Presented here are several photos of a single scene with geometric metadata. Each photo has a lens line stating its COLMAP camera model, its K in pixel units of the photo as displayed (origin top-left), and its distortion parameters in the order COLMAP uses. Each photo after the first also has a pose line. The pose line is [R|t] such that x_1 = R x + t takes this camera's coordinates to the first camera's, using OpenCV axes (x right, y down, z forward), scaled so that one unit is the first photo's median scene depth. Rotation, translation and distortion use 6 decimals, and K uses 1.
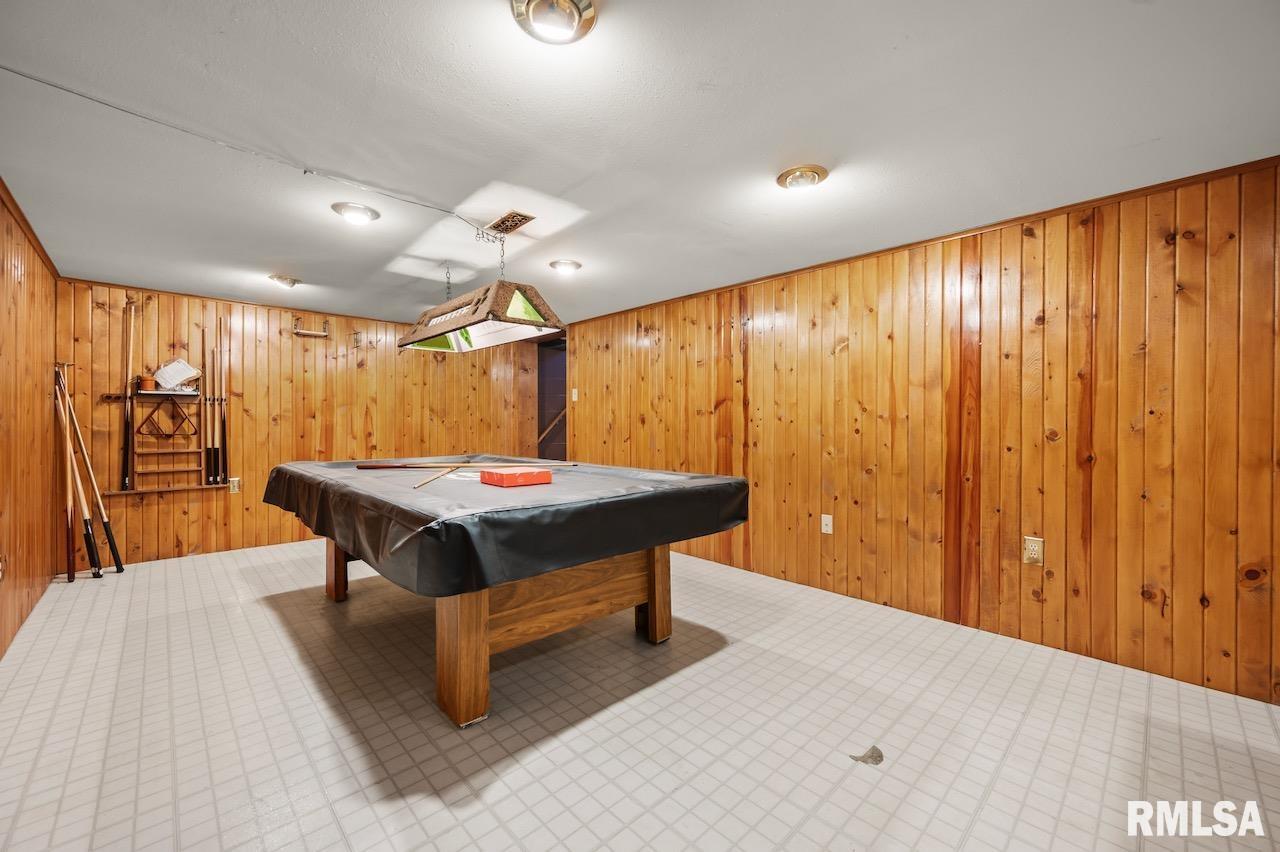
lens RADIAL K [[505.5, 0, 638.4], [0, 505.5, 422.0], [0, 0, 1]] dist [-0.001227, -0.000083]
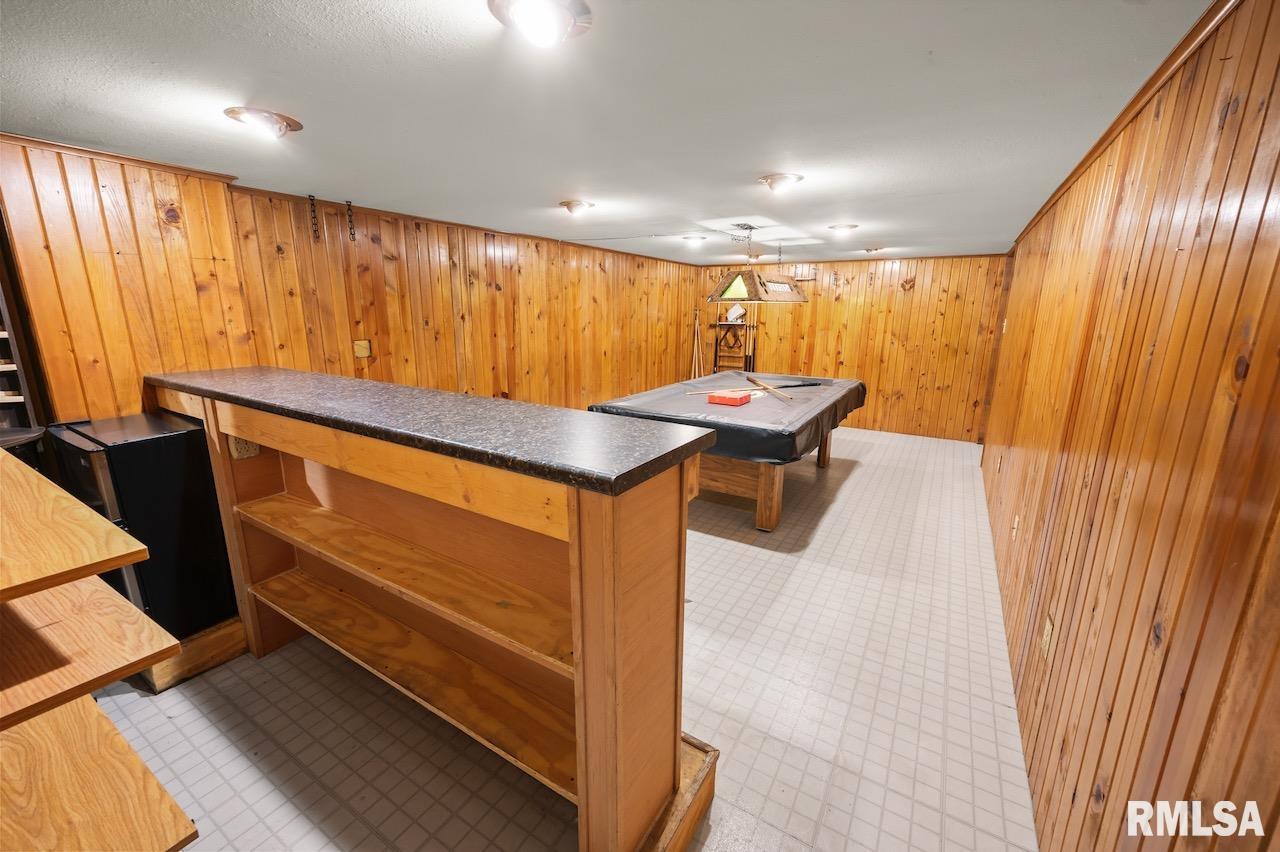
lens RADIAL K [[505.5, 0, 638.4], [0, 505.5, 422.0], [0, 0, 1]] dist [-0.001227, -0.000083]
pose [[0.254124, 0.212545, -0.943528, 0.770114], [-0.005036, 0.975832, 0.218465, -0.105693], [0.967159, -0.050765, 0.249053, 0.204180]]
